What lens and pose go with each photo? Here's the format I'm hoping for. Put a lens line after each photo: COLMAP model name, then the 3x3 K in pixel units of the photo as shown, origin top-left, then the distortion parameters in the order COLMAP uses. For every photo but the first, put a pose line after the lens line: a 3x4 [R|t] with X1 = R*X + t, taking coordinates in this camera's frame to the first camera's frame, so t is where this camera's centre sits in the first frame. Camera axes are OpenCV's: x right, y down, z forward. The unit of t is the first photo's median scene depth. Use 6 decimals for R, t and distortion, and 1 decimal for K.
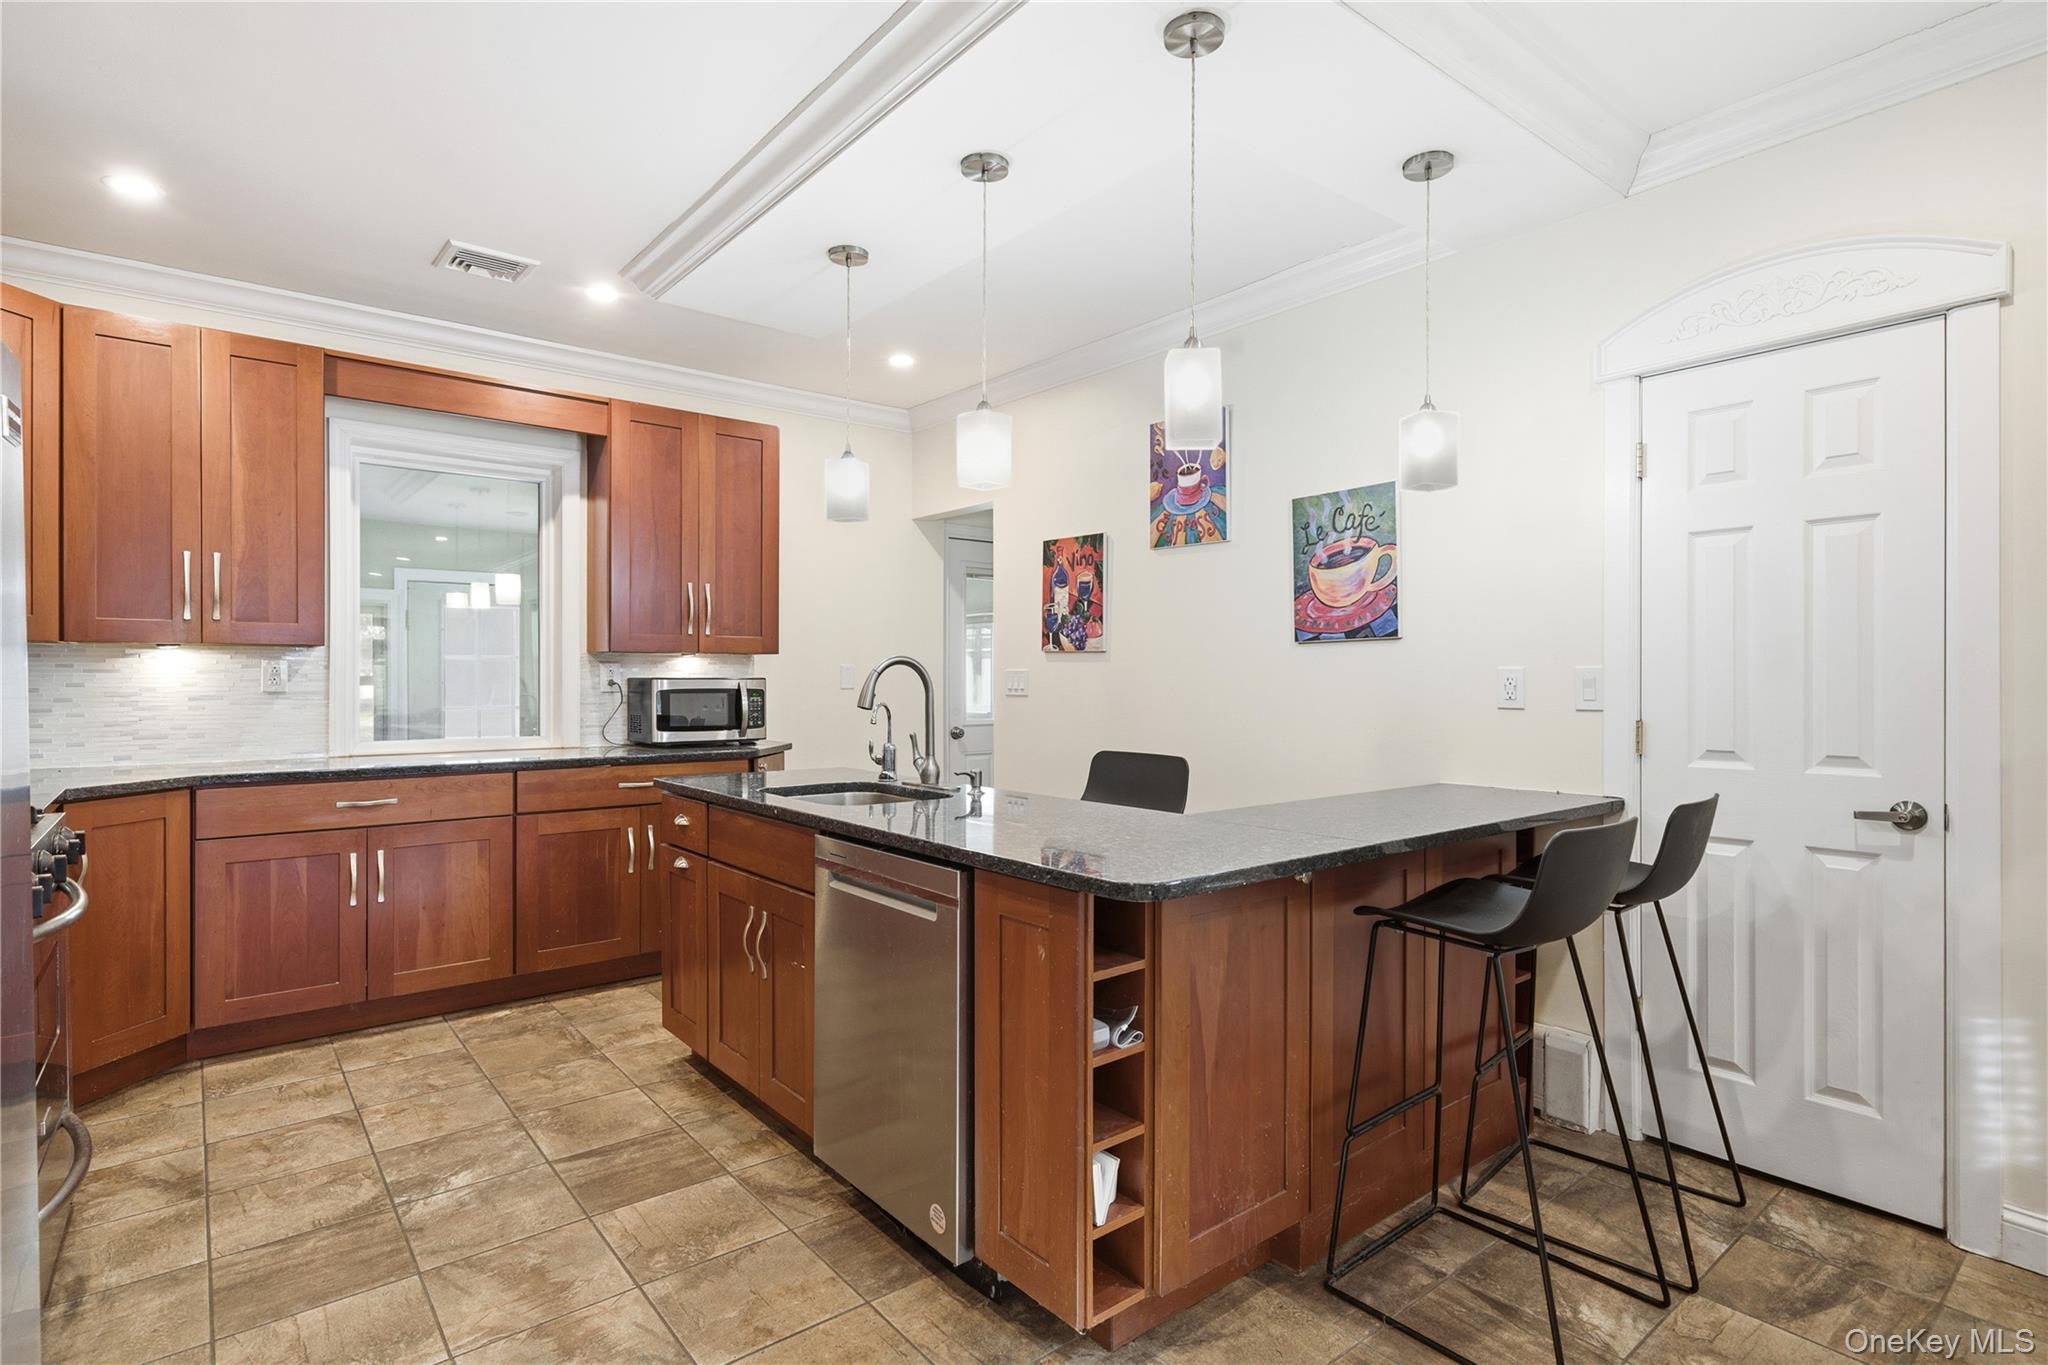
lens RADIAL K [[1021.0, 0, 1009.5], [0, 1021.0, 686.3], [0, 0, 1]] dist [-0.003839, 0.003574]
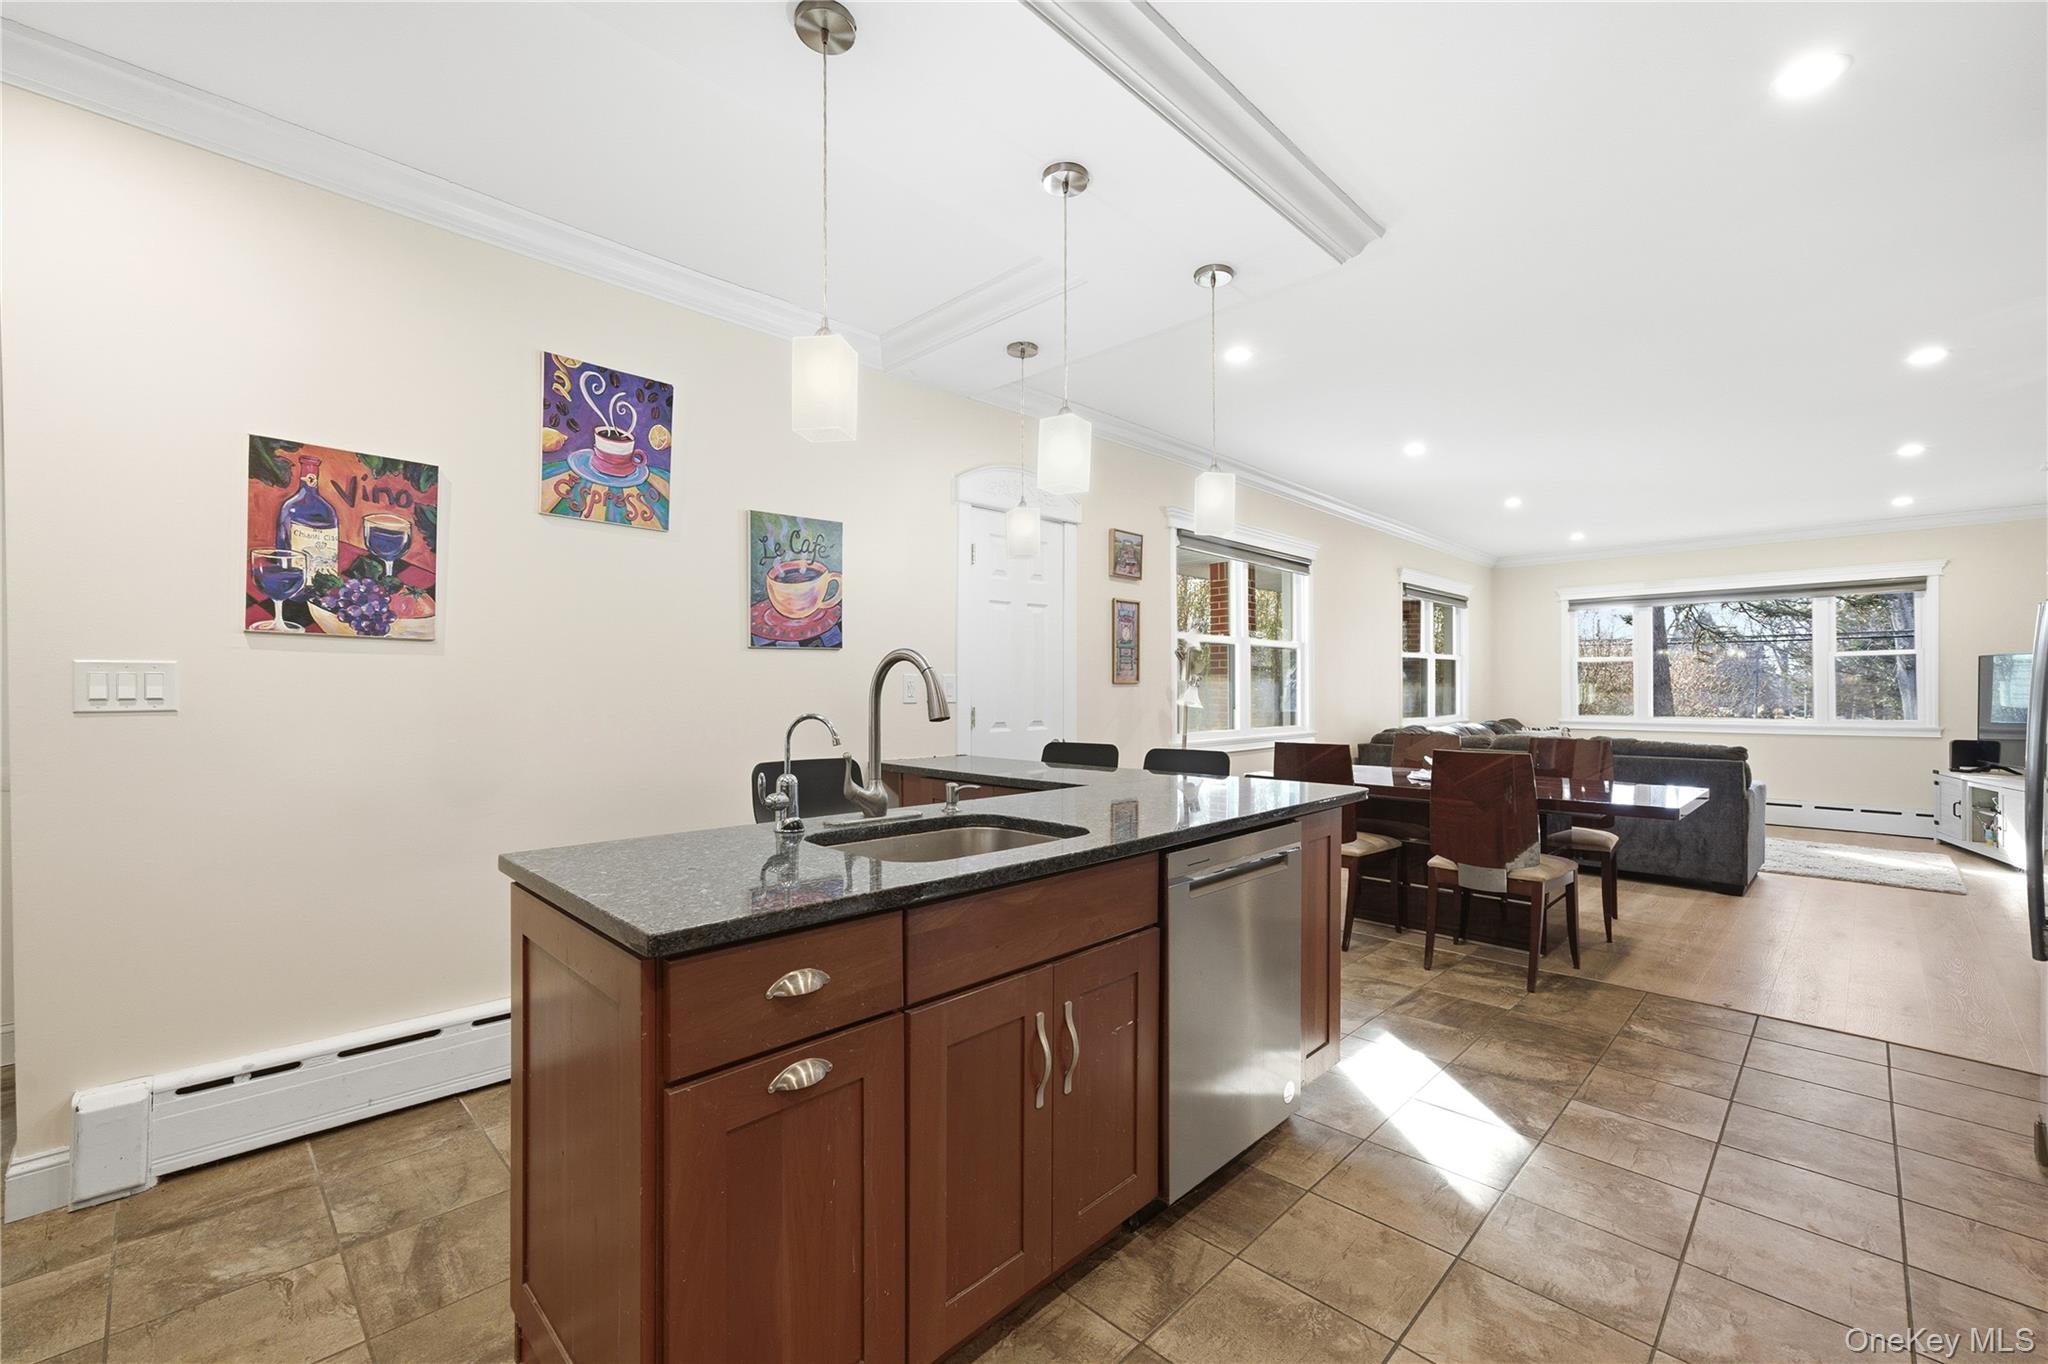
lens RADIAL K [[846.1, 0, 1025.1], [0, 846.1, 689.4], [0, 0, 1]] dist [-0.002596, 0.003239]
pose [[-0.115958, -0.007812, 0.993223, -0.632372], [0.006970, 0.999938, 0.008678, -0.004335], [-0.993230, 0.007929, -0.115897, 0.833446]]
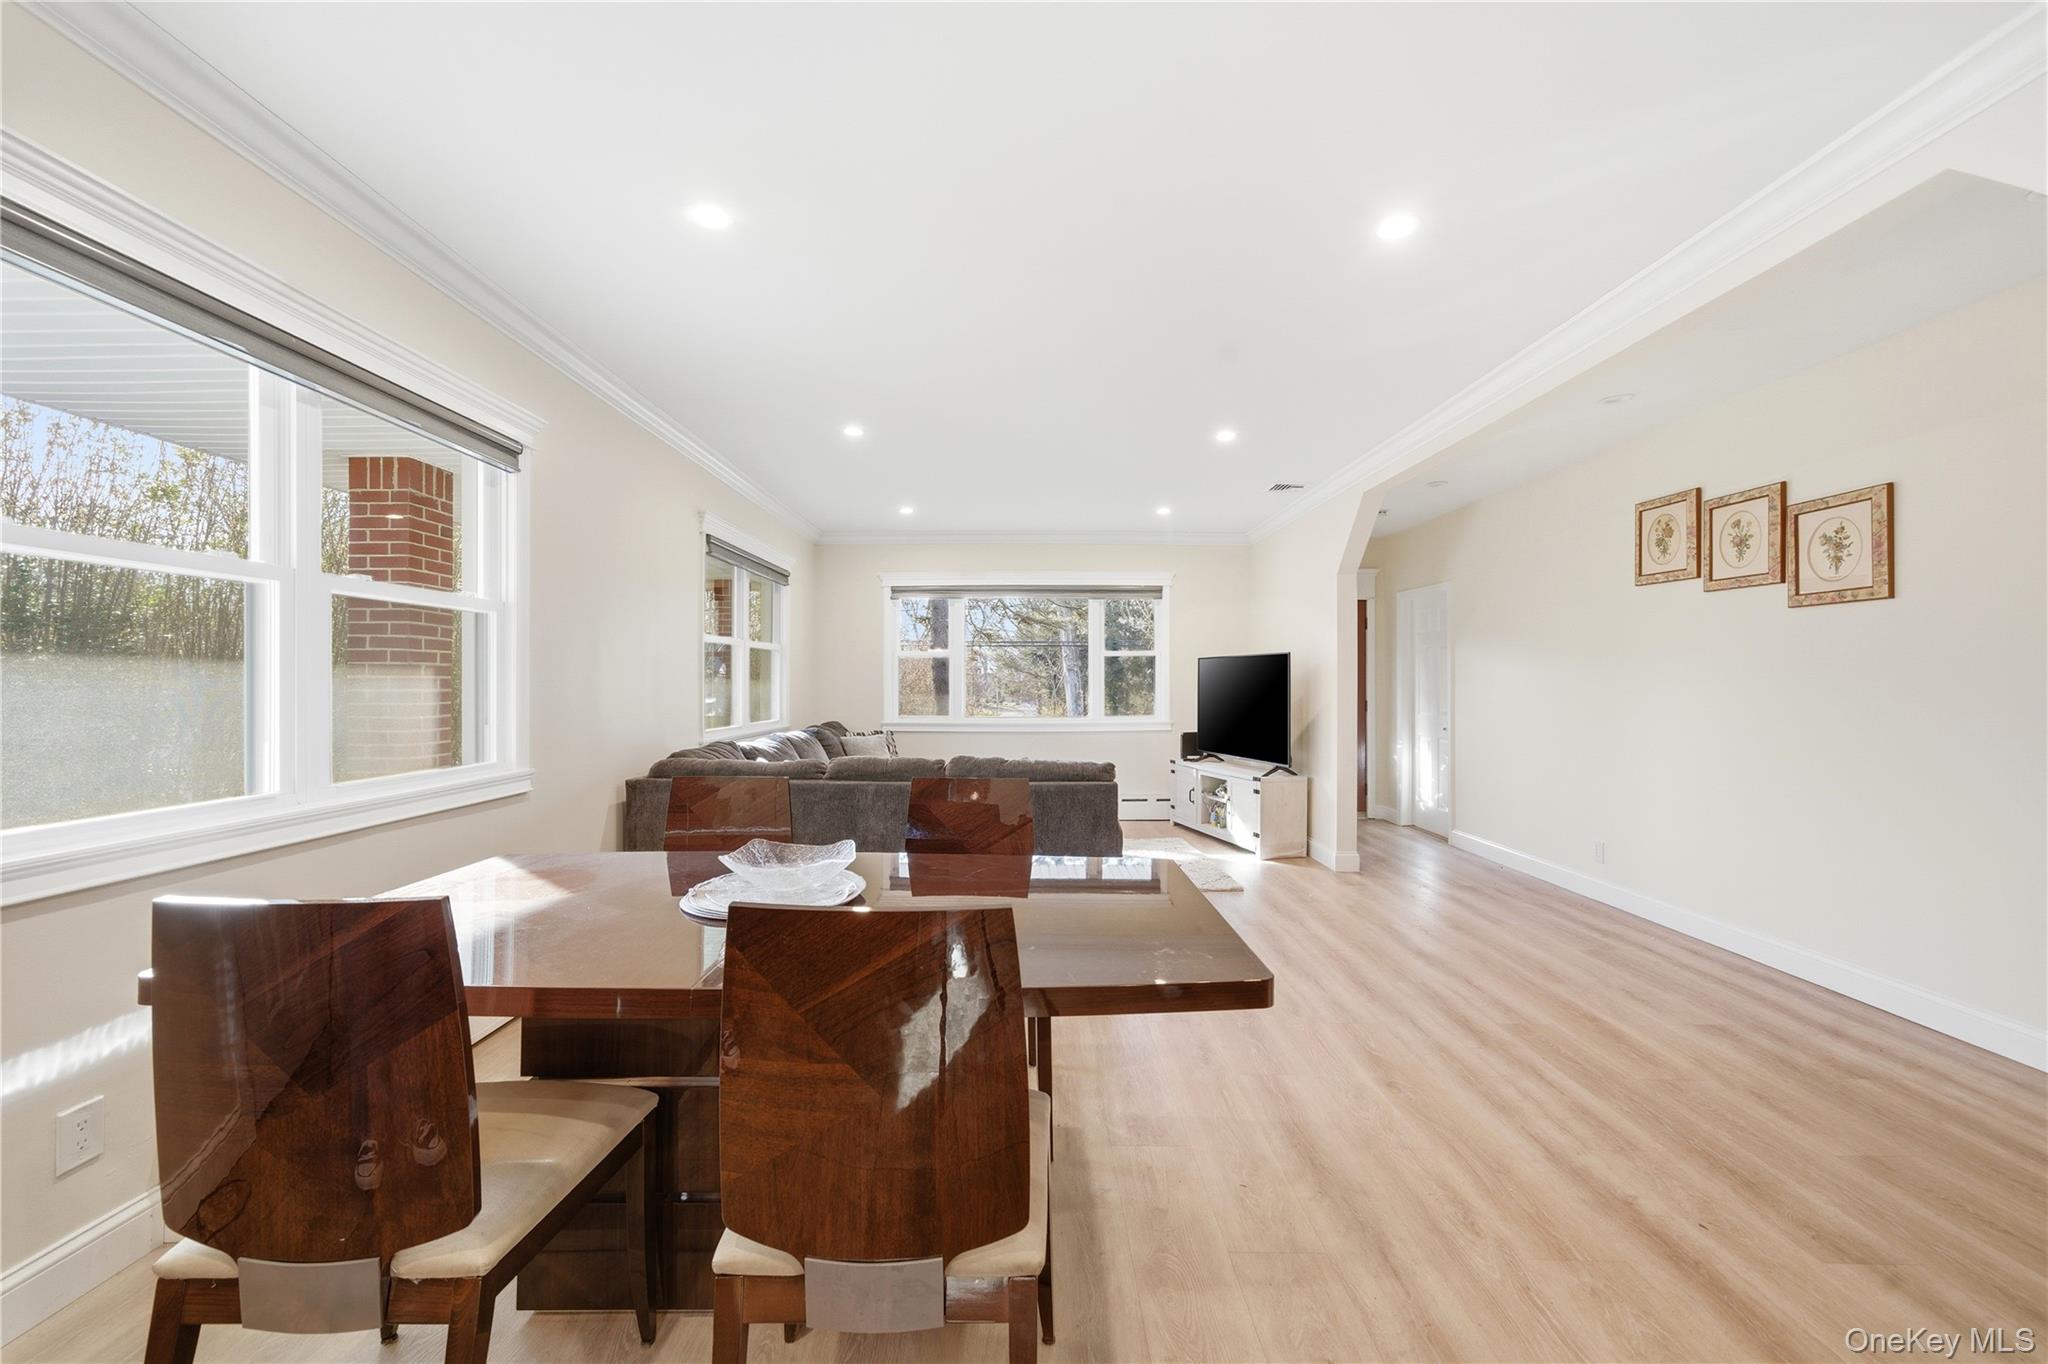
lens RADIAL K [[786.8, 0, 1024.4], [0, 786.8, 682.6], [0, 0, 1]] dist [0.007578, 0.001284]
pose [[-0.781777, -0.008864, 0.623496, 0.081848], [-0.003020, 0.999941, 0.010430, -0.006638], [-0.623551, 0.006271, -0.781757, 0.365139]]
